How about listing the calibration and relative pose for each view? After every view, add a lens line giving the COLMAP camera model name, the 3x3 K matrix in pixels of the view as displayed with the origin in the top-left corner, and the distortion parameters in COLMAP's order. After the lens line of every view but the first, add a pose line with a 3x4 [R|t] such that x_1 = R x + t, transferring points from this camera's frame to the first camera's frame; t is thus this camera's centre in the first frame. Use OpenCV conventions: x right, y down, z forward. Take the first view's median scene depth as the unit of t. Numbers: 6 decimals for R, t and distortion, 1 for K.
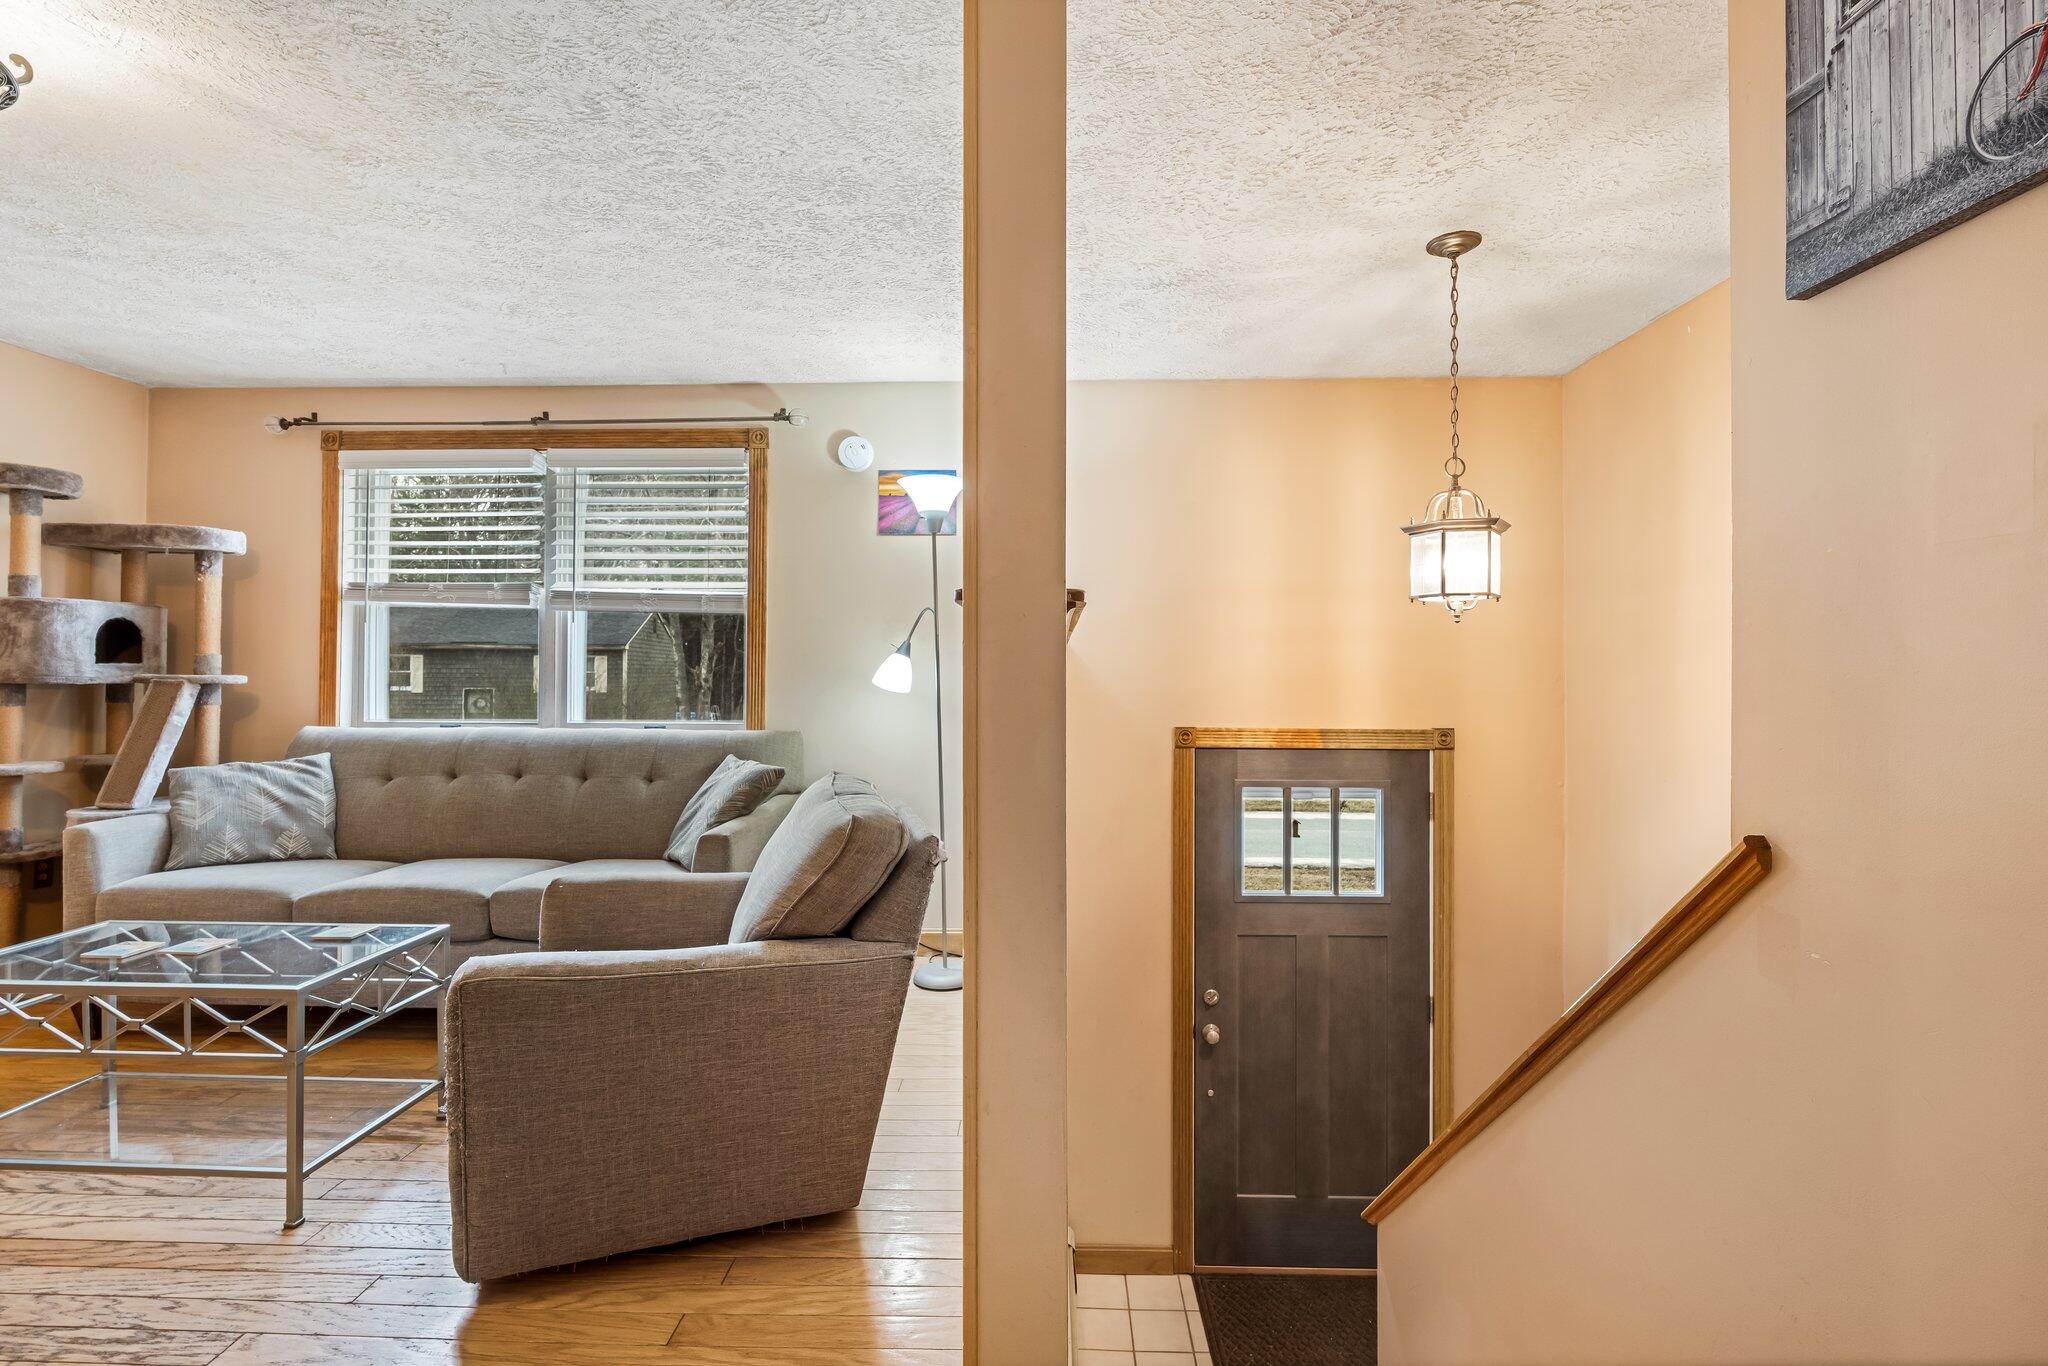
lens RADIAL K [[912.4, 0, 1024.0], [0, 912.4, 683.0], [0, 0, 1]] dist [0.000506, 0.000012]
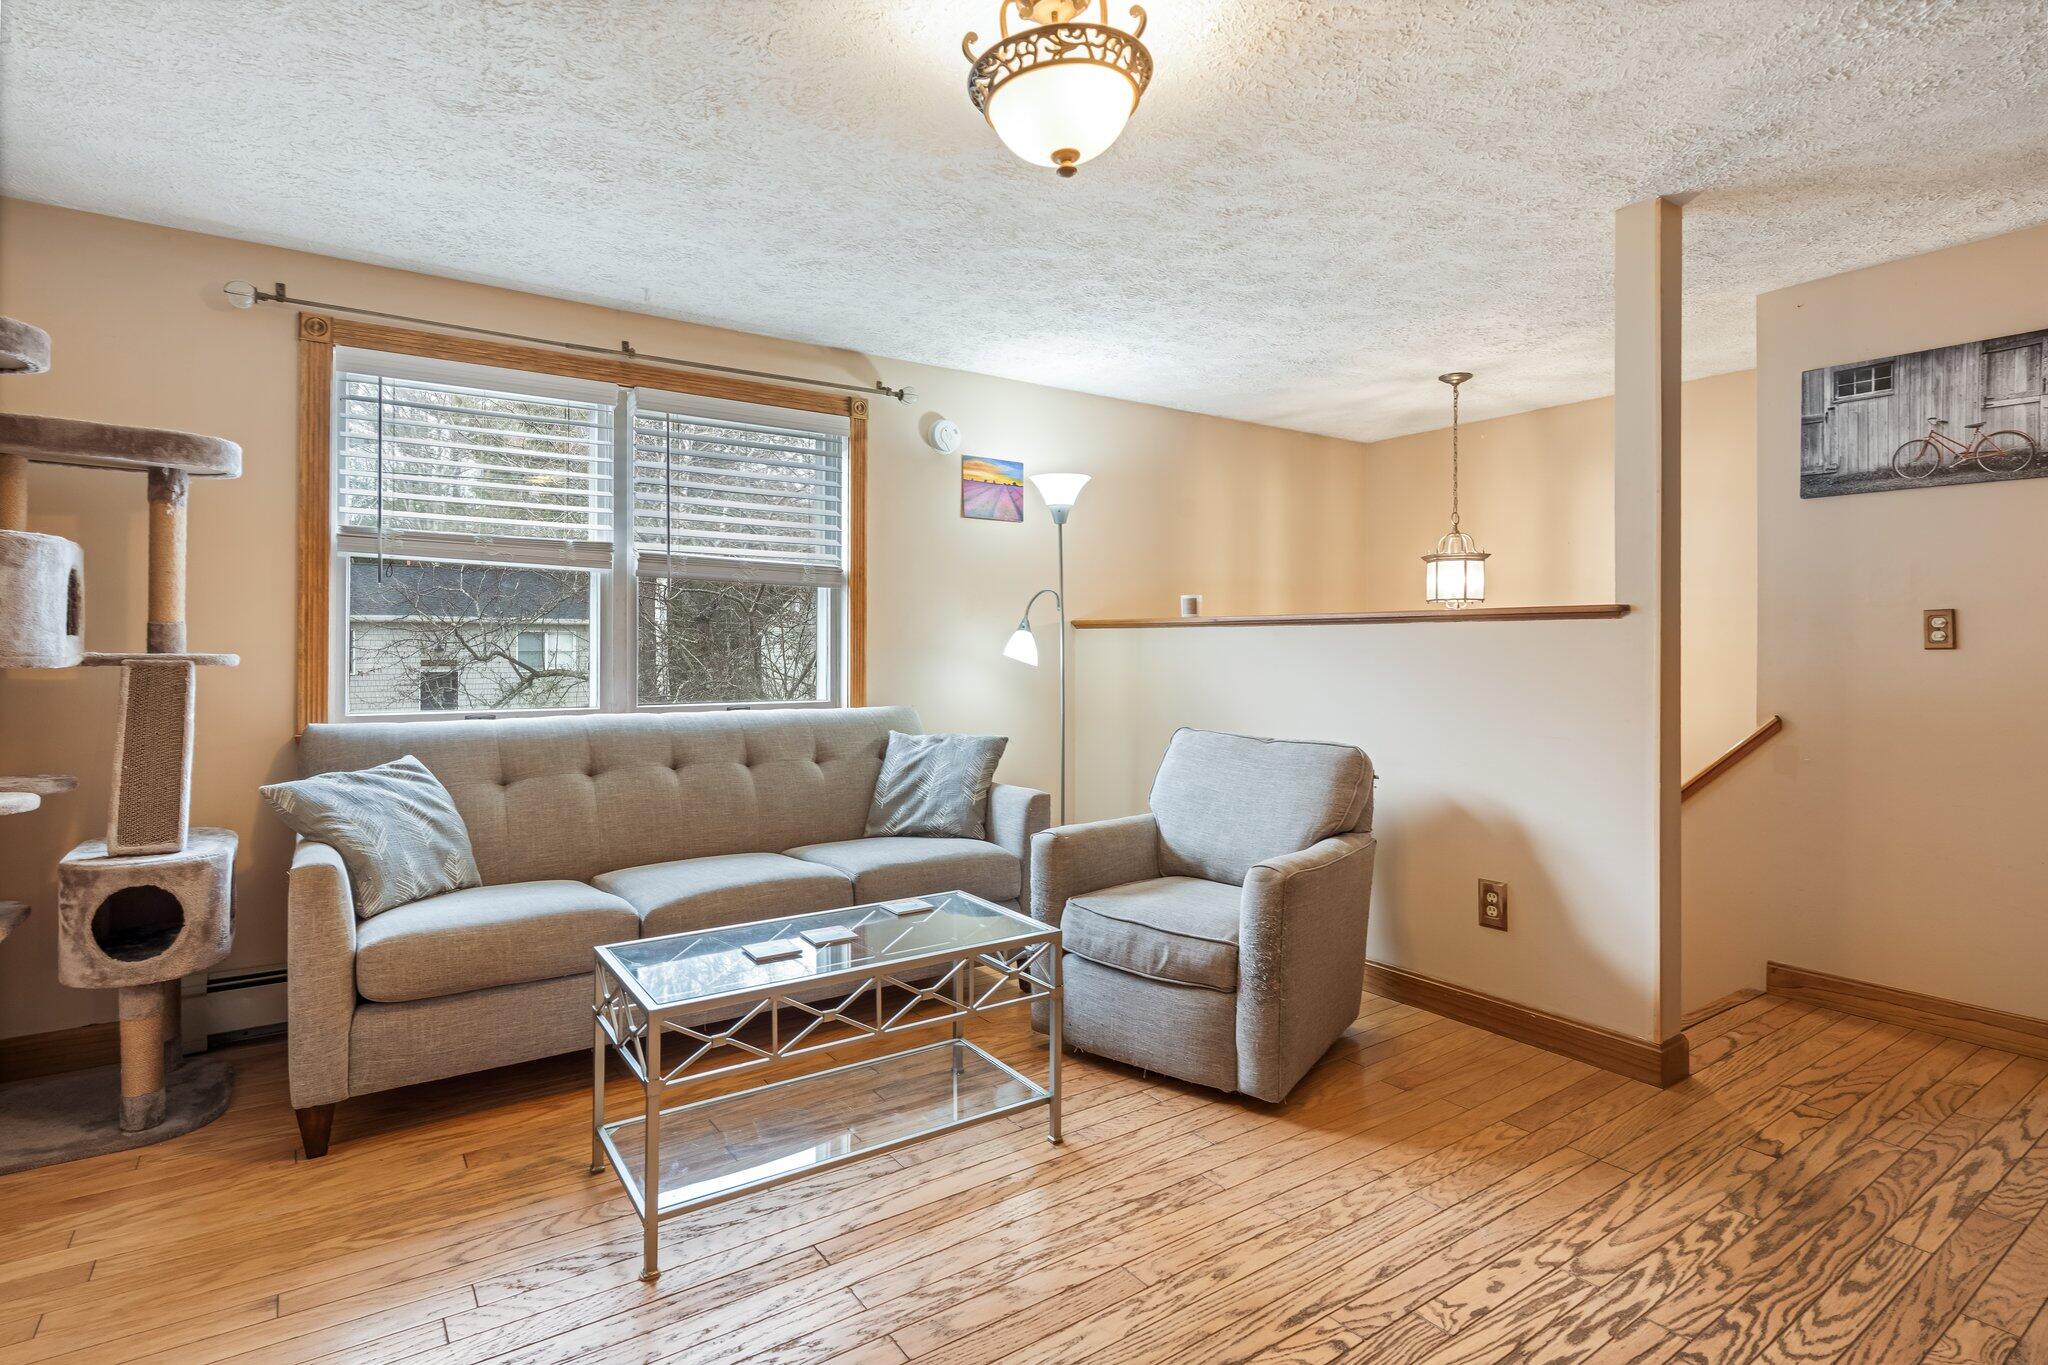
lens RADIAL K [[1020.8, 0, 1024.0], [0, 1020.8, 682.5], [0, 0, 1]] dist [-0.005370, 0.000178]
pose [[0.800116, -0.022483, 0.599424, -0.942695], [0.007210, 0.999586, 0.027868, -0.004477], [-0.599803, -0.017976, 0.799946, 0.016245]]
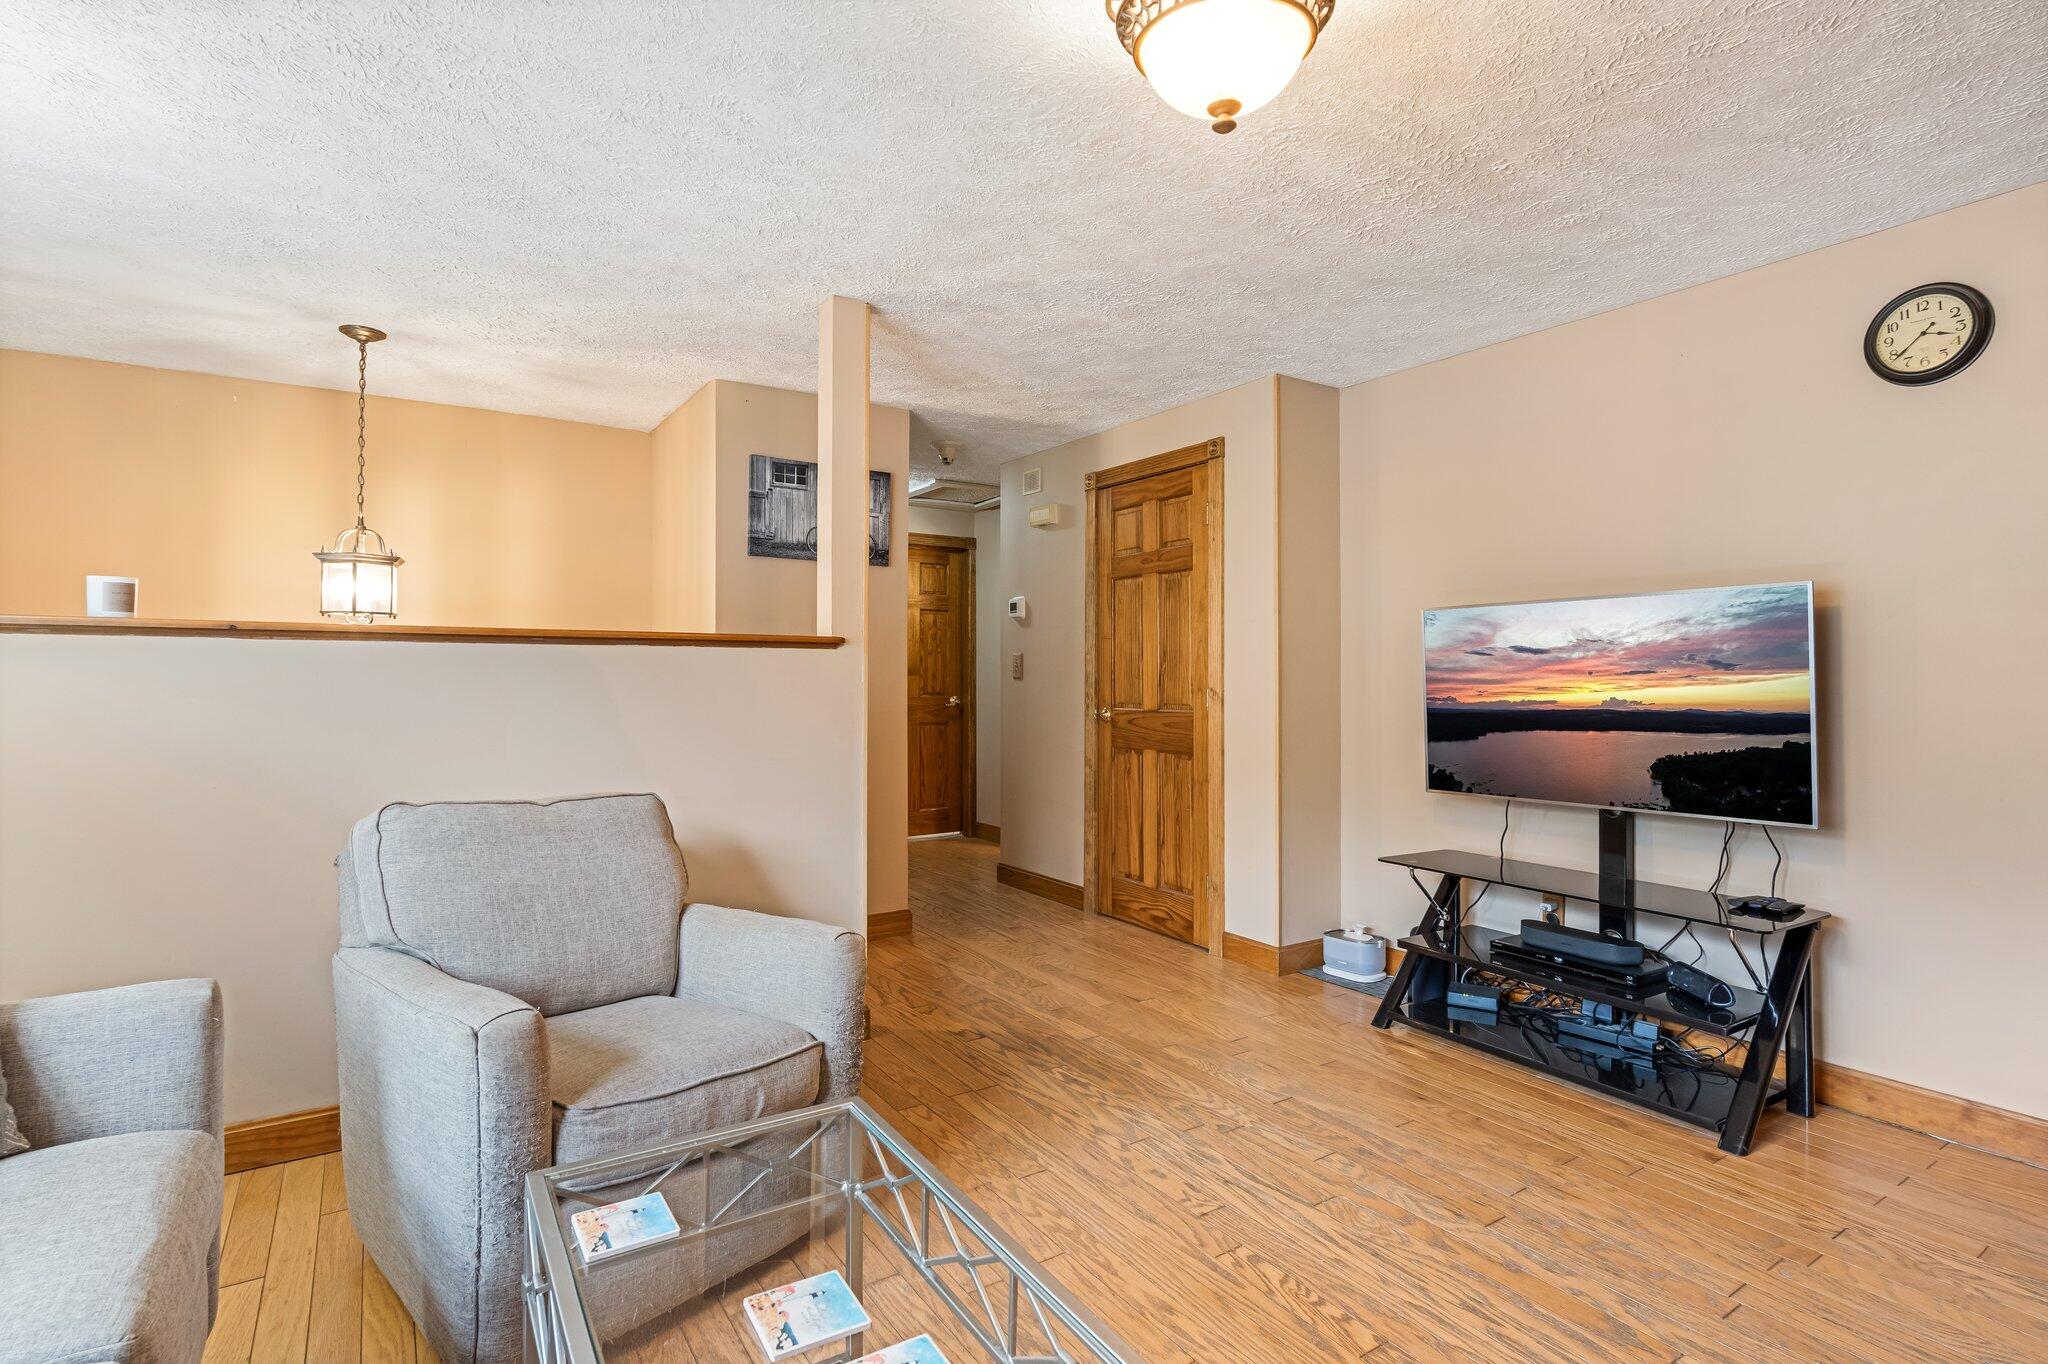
lens RADIAL K [[985.4, 0, 1024.0], [0, 985.4, 682.0], [0, 0, 1]] dist [0.000556, -0.001608]
pose [[-0.573237, -0.006411, 0.819365, -0.914469], [0.006401, 0.999904, 0.012302, -0.008574], [-0.819365, 0.012297, -0.573141, 0.808176]]
